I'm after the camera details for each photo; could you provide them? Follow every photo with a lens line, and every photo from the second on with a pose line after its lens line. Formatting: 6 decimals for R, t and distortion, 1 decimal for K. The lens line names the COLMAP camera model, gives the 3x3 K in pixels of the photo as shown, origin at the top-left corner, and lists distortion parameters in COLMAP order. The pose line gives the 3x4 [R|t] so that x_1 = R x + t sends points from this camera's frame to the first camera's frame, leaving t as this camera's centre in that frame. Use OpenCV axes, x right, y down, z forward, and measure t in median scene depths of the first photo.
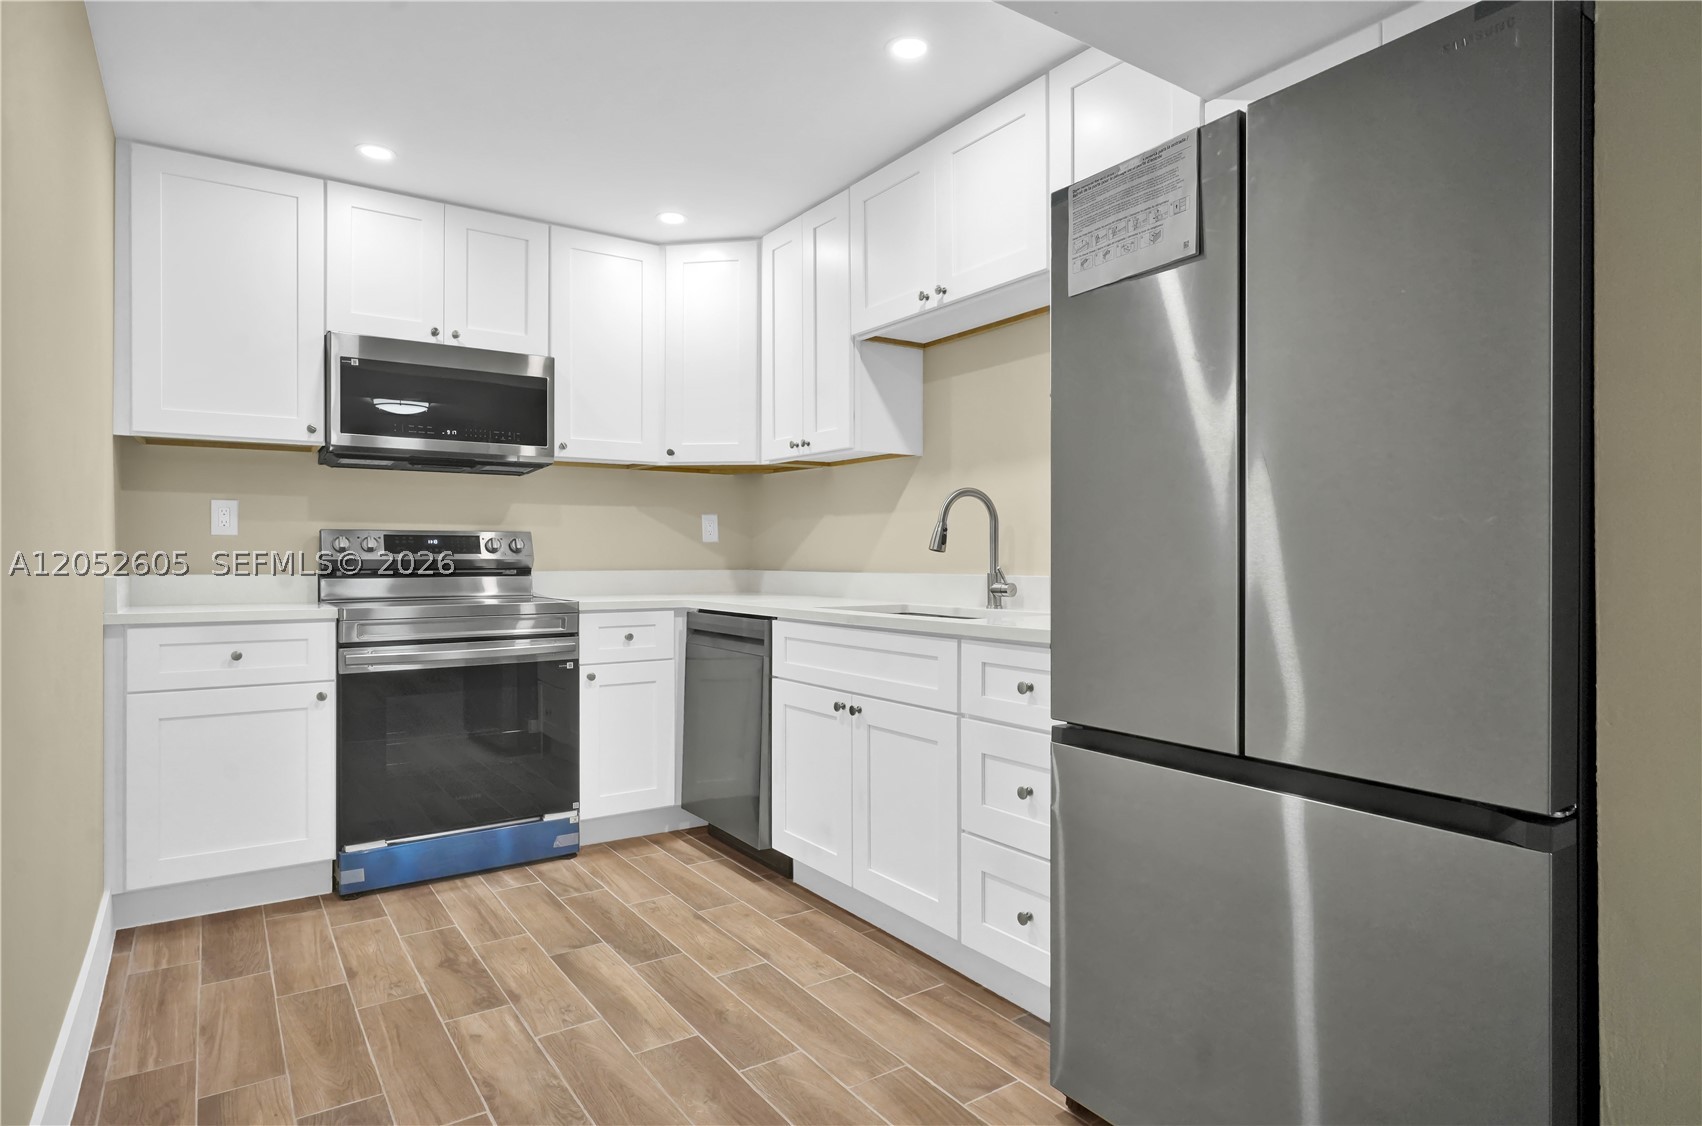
lens RADIAL K [[929.9, 0, 826.0], [0, 929.9, 561.6], [0, 0, 1]] dist [-0.000486, 0.001112]
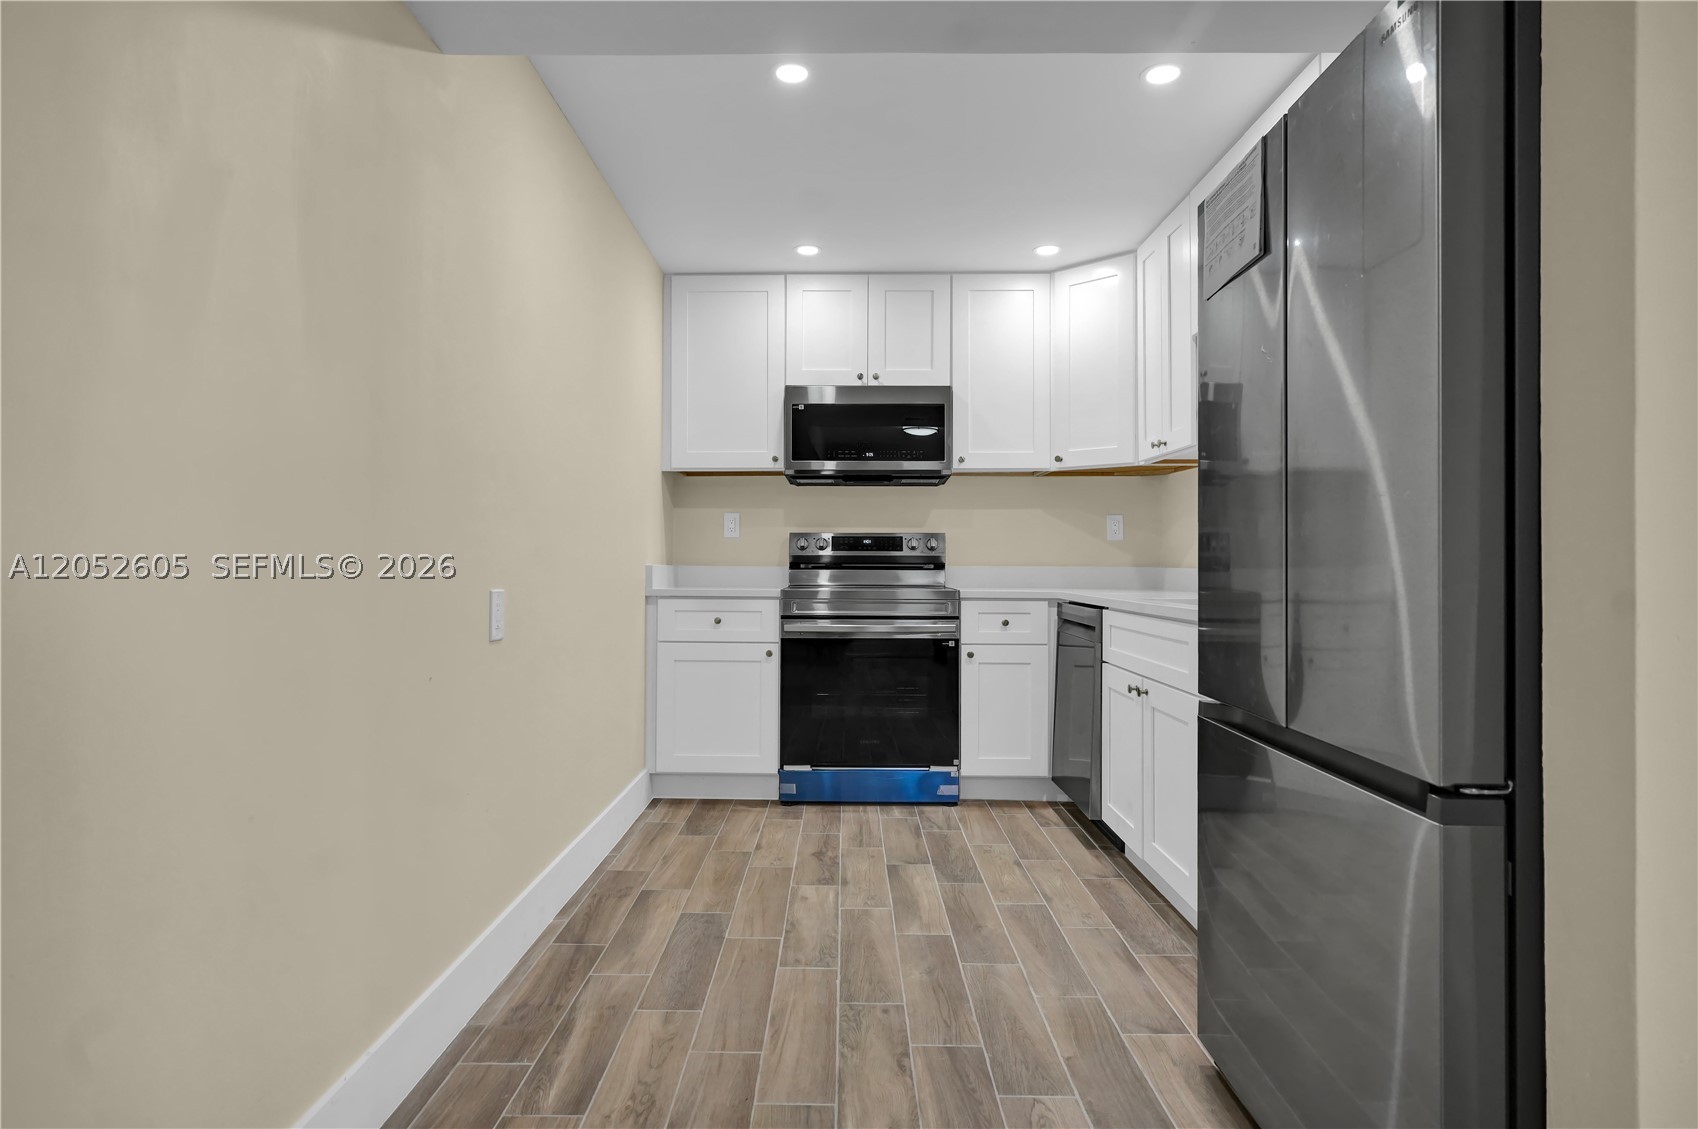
lens RADIAL K [[927.7, 0, 824.1], [0, 927.7, 563.1], [0, 0, 1]] dist [-0.000486, 0.001112]
pose [[0.818367, 0.003439, -0.574685, 0.305711], [-0.006934, 0.999968, -0.003890, 0.015694], [0.574654, 0.007168, 0.818365, -0.075458]]
